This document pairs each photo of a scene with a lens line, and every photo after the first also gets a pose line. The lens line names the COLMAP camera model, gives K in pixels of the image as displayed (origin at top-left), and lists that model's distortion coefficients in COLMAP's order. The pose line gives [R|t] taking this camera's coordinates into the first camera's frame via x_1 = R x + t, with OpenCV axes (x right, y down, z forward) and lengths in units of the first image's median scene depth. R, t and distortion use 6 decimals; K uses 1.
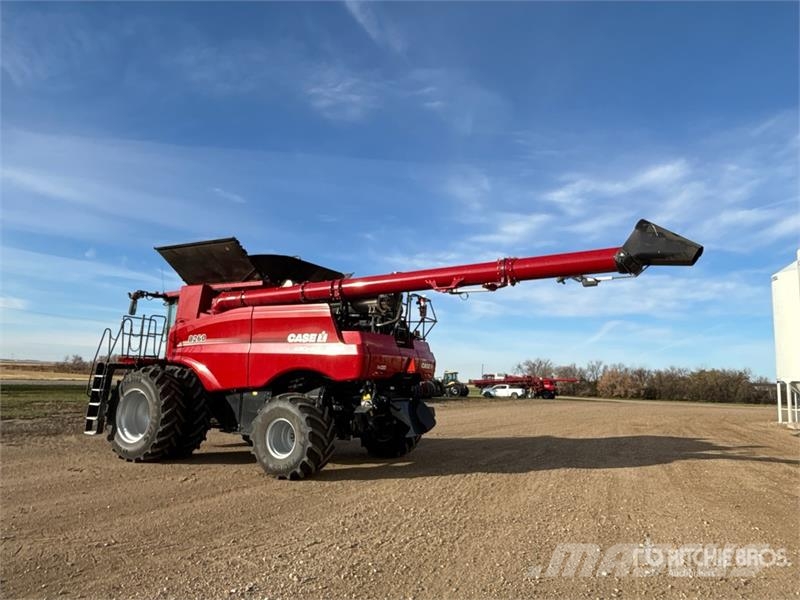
lens RADIAL K [[529.3, 0, 412.3], [0, 529.3, 288.6], [0, 0, 1]] dist [0.007309, -0.001787]
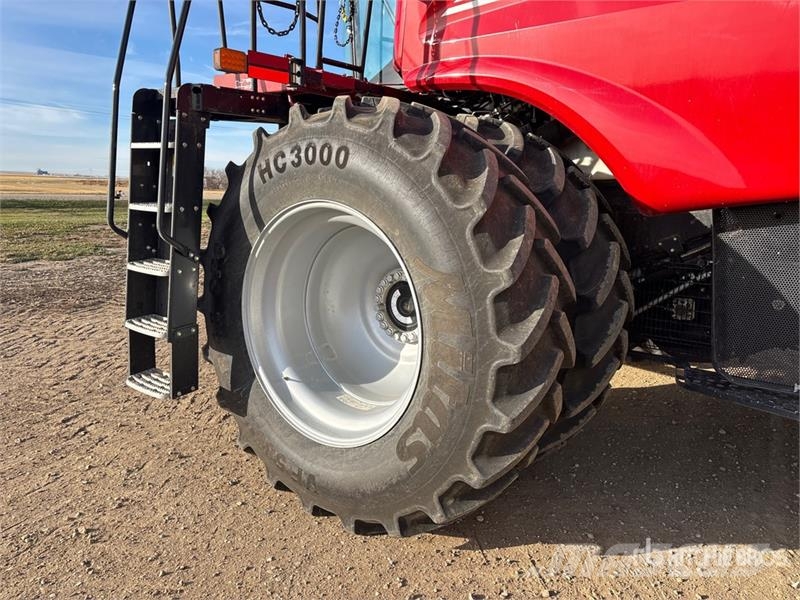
lens RADIAL K [[602.0, 0, 403.4], [0, 602.0, 265.2], [0, 0, 1]] dist [0.063095, -0.036124]
pose [[0.986940, 0.003356, -0.161055, -0.447827], [0.042064, 0.959728, 0.277765, 0.147691], [0.155501, -0.280912, 0.947052, 0.768794]]
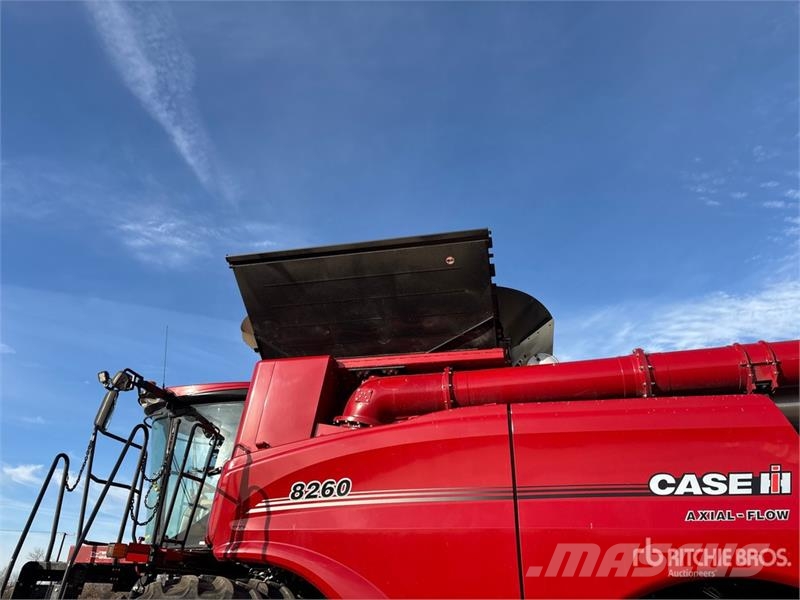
lens RADIAL K [[602.0, 0, 389.8], [0, 602.0, 295.2], [0, 0, 1]] dist [0.063095, -0.036124]
pose [[0.961927, 0.103345, 0.253013, -0.505025], [-0.025633, 0.955786, -0.292943, 0.090759], [-0.272101, 0.275305, 0.922046, 0.577343]]
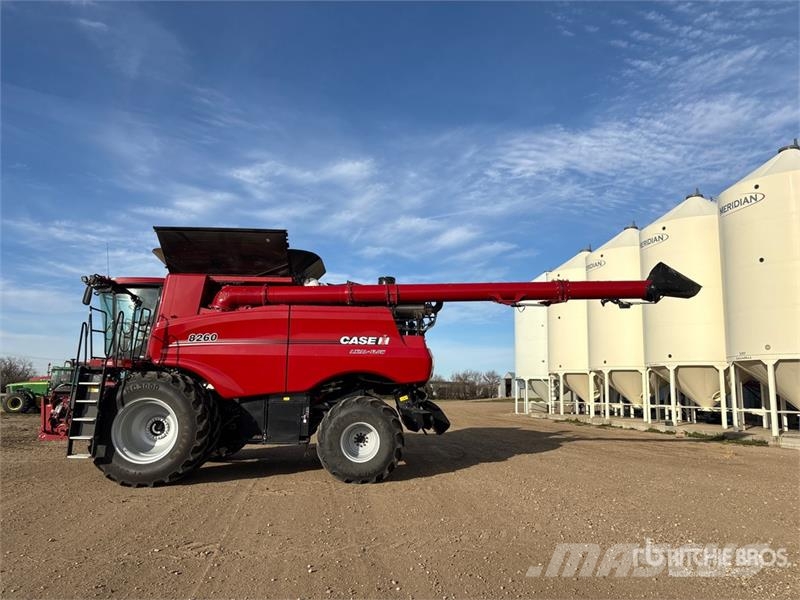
lens RADIAL K [[602.0, 0, 402.5], [0, 602.0, 310.2], [0, 0, 1]] dist [0.063095, -0.036124]
pose [[0.848669, 0.044908, 0.527014, -0.681109], [-0.071276, 0.997011, 0.029821, -0.002715], [-0.524100, -0.062872, 0.849333, 0.004010]]
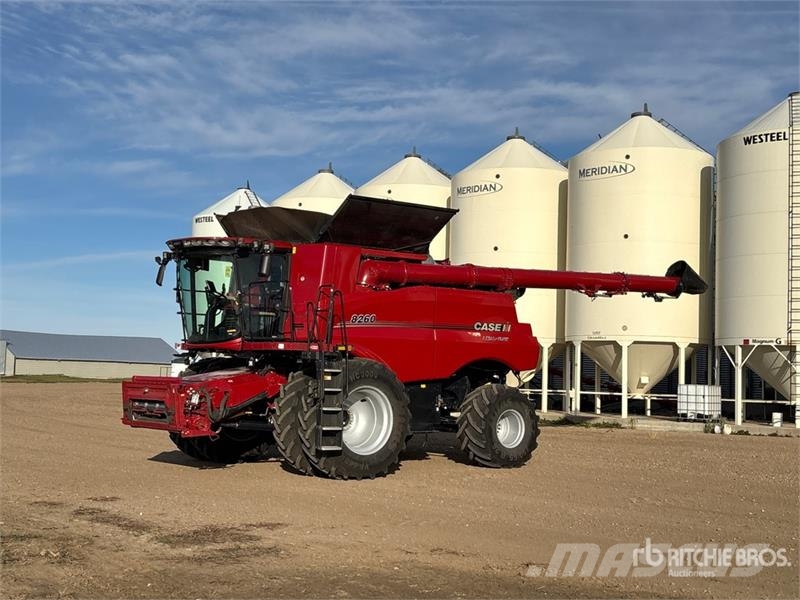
lens RADIAL K [[1091.1, 0, 401.0], [0, 1091.1, 303.4], [0, 0, 1]] dist [0.137166, 0.000000]
pose [[0.382973, 0.028862, 0.923308, -1.942093], [-0.162913, 0.985956, 0.036754, 0.003940], [-0.909280, -0.164494, 0.382296, 0.366129]]
